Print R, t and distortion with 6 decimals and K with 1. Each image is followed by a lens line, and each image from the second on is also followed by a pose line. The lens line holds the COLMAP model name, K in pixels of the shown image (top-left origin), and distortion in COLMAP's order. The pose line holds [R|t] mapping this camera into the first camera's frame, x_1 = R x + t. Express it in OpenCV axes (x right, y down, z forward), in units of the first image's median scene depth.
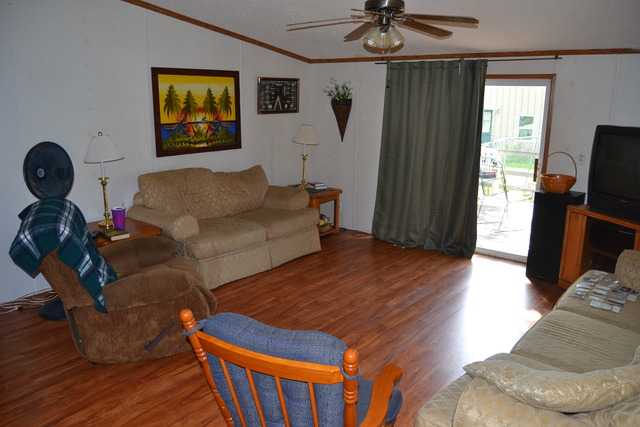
lens RADIAL K [[507.8, 0, 319.0], [0, 507.8, 217.1], [0, 0, 1]] dist [-0.098097, 0.035150]
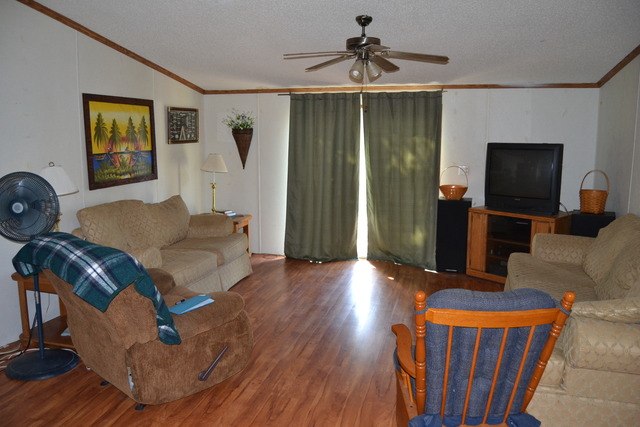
lens RADIAL K [[507.8, 0, 313.4], [0, 507.8, 214.9], [0, 0, 1]] dist [-0.098097, 0.035150]
pose [[0.909851, -0.075087, 0.408084, -0.305016], [0.104944, 0.993157, -0.051240, 0.014150], [-0.401444, 0.089447, 0.911505, 0.008208]]
